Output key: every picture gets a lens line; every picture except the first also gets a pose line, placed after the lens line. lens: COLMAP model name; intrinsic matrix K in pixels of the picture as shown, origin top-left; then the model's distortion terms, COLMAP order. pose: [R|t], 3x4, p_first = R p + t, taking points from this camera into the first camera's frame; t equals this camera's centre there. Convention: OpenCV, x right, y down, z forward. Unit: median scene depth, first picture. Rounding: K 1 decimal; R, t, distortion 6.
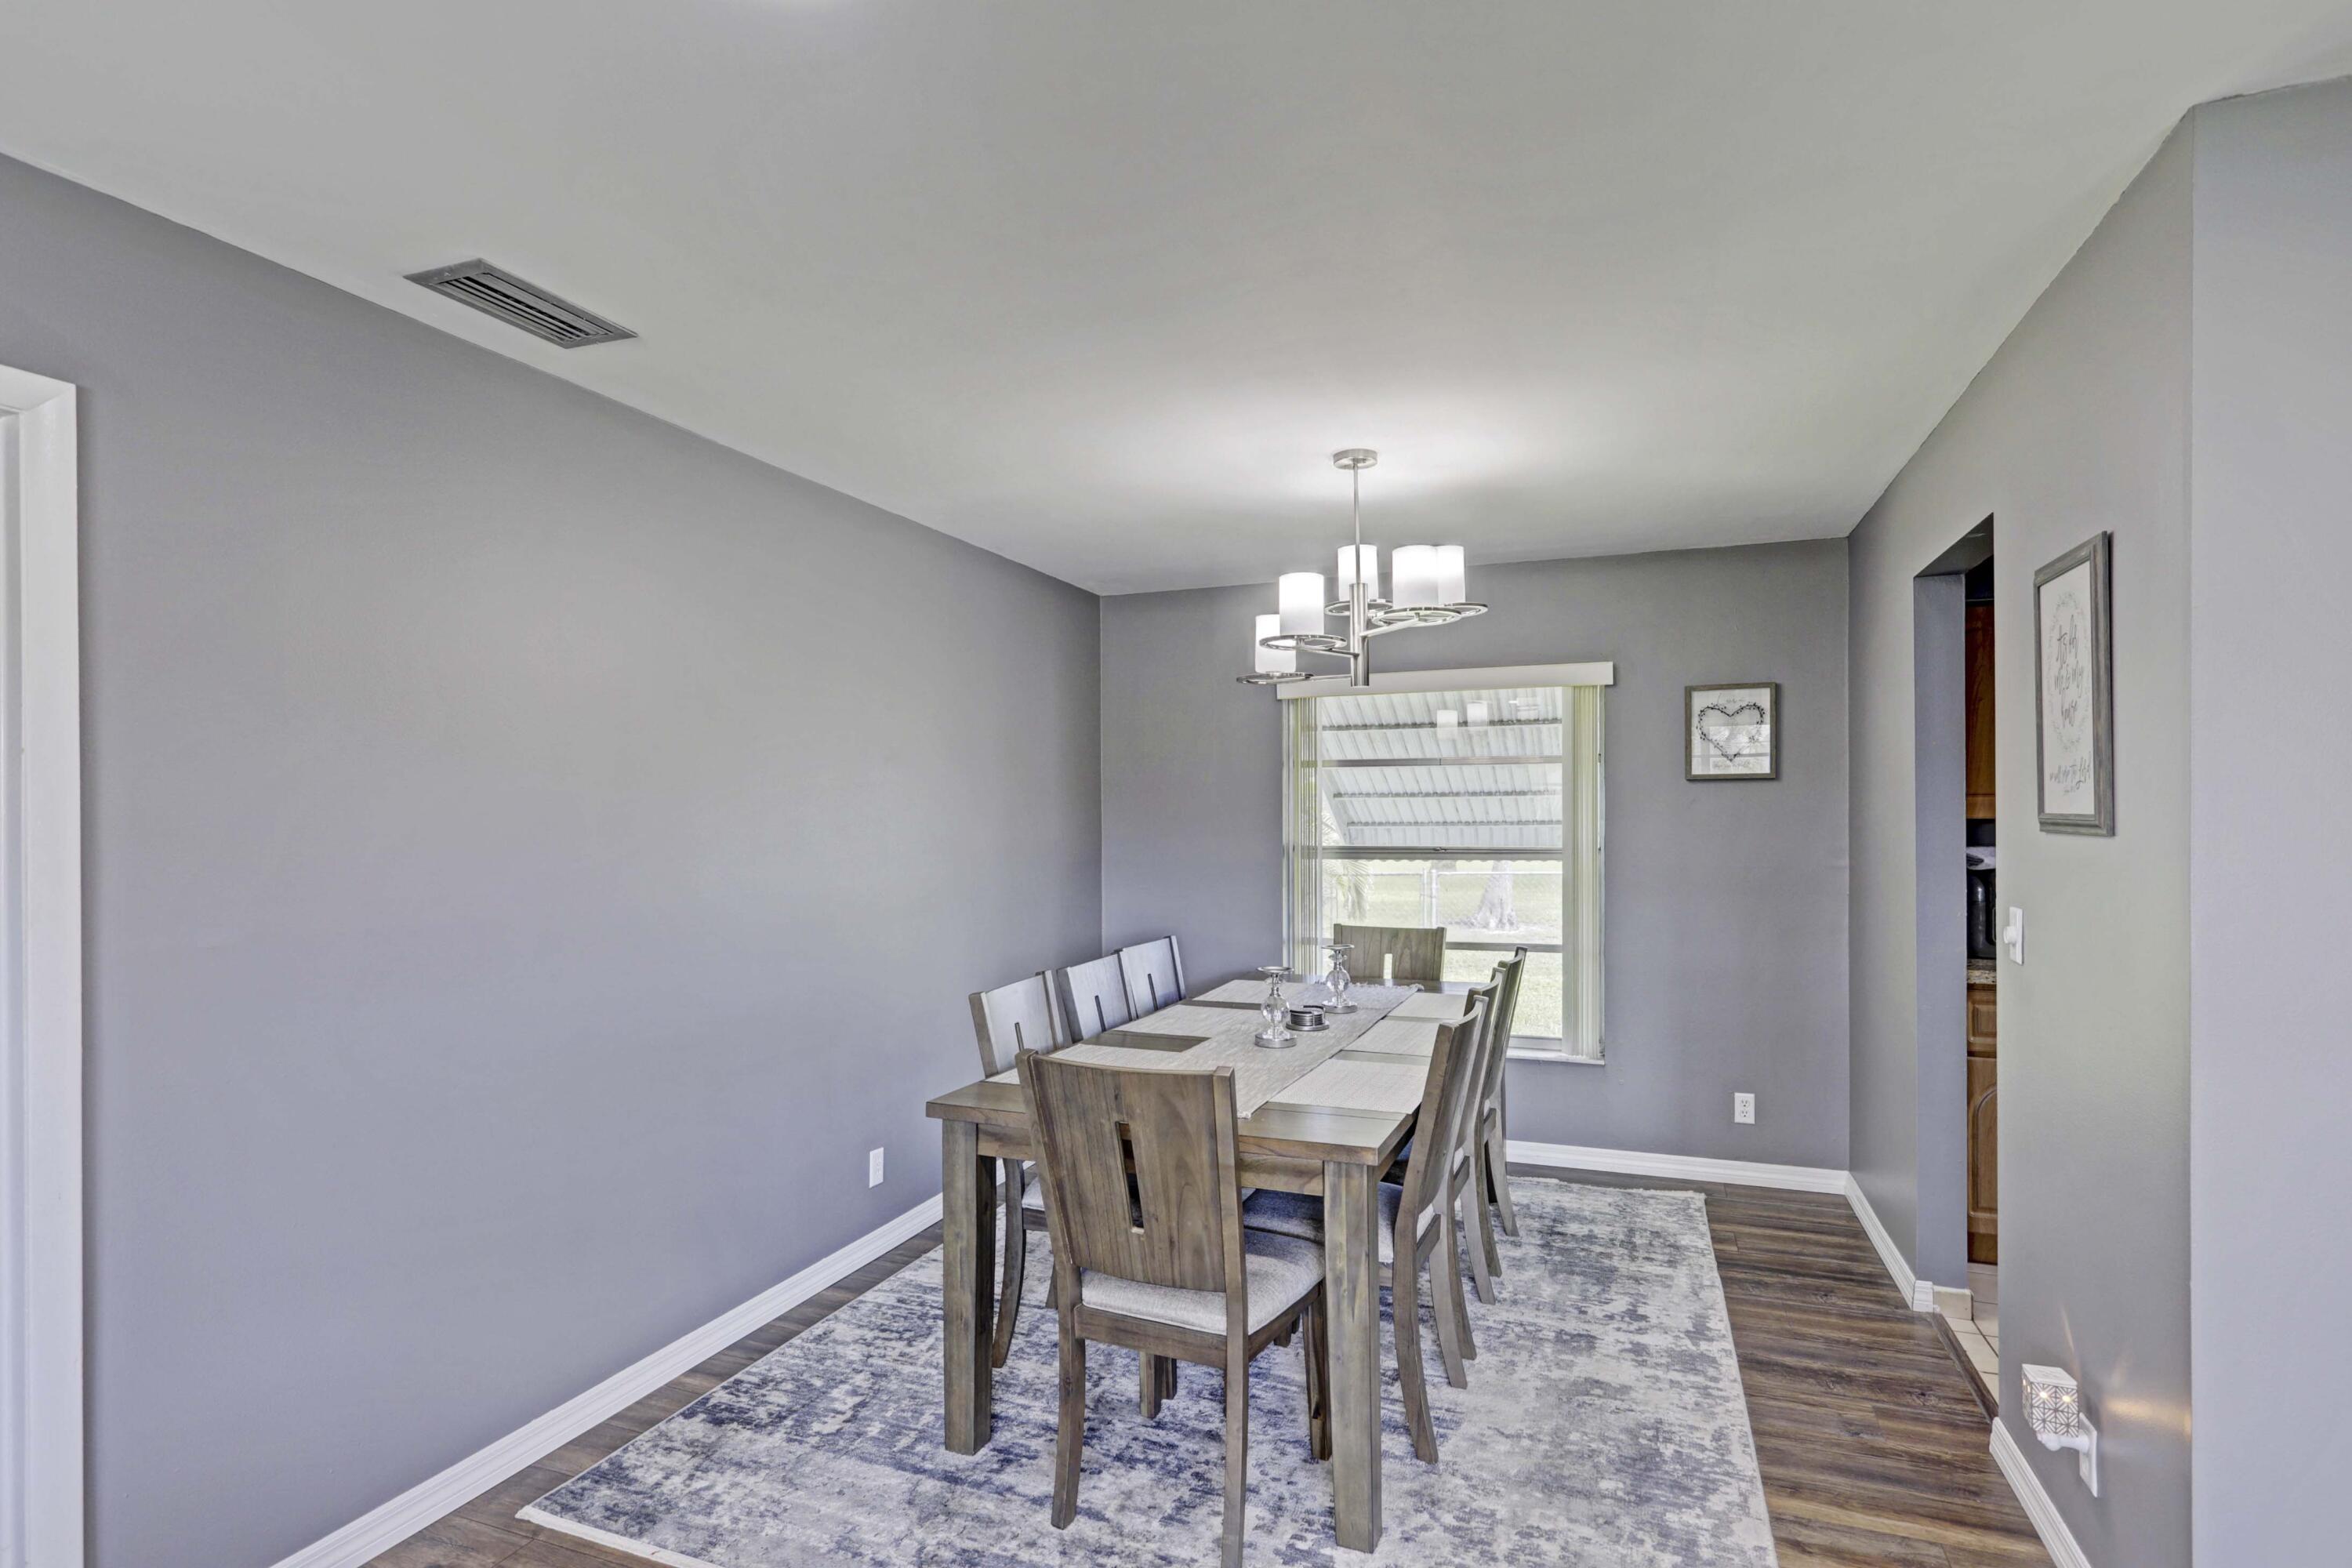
lens RADIAL K [[1163.3, 0, 1183.2], [0, 1163.3, 817.8], [0, 0, 1]] dist [0.016501, -0.000155]
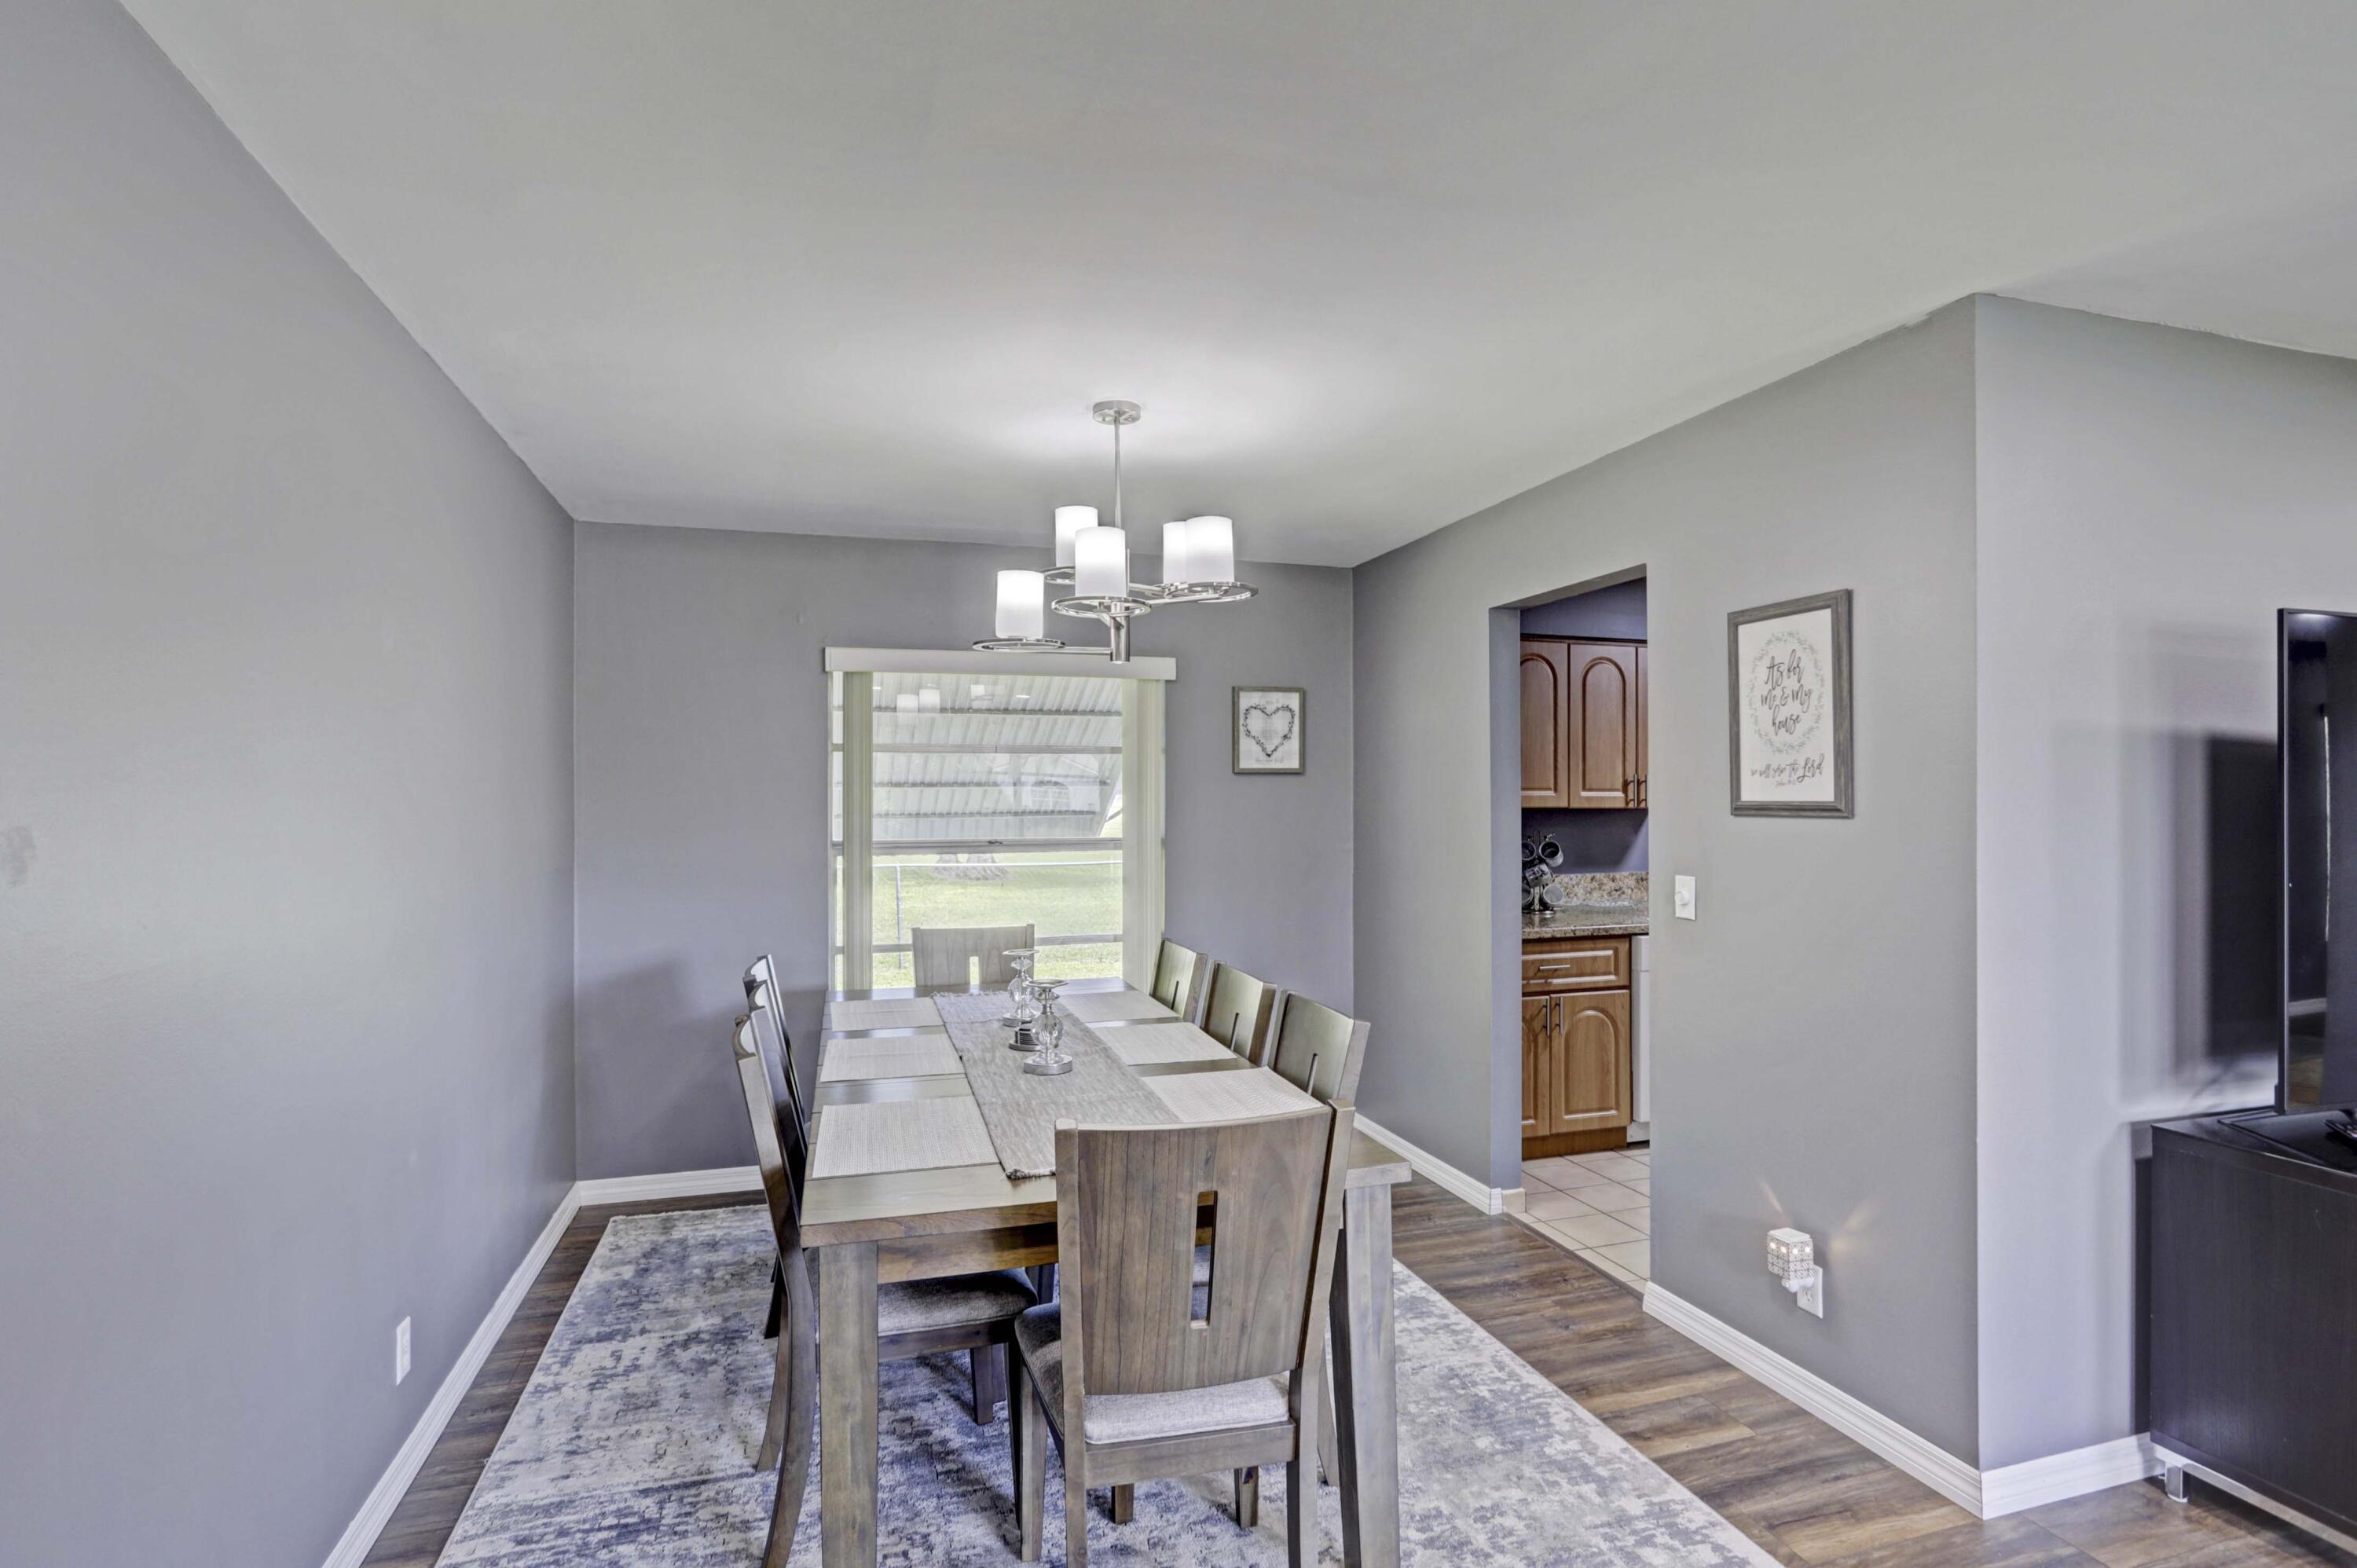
lens RADIAL K [[1150.4, 0, 1215.5], [0, 1150.4, 795.0], [0, 0, 1]] dist [-0.001891, -0.000266]
pose [[0.783093, 0.006978, 0.621866, -0.349138], [0.000714, 0.999926, -0.012119, 0.001501], [-0.621904, 0.009934, 0.783030, 0.251493]]
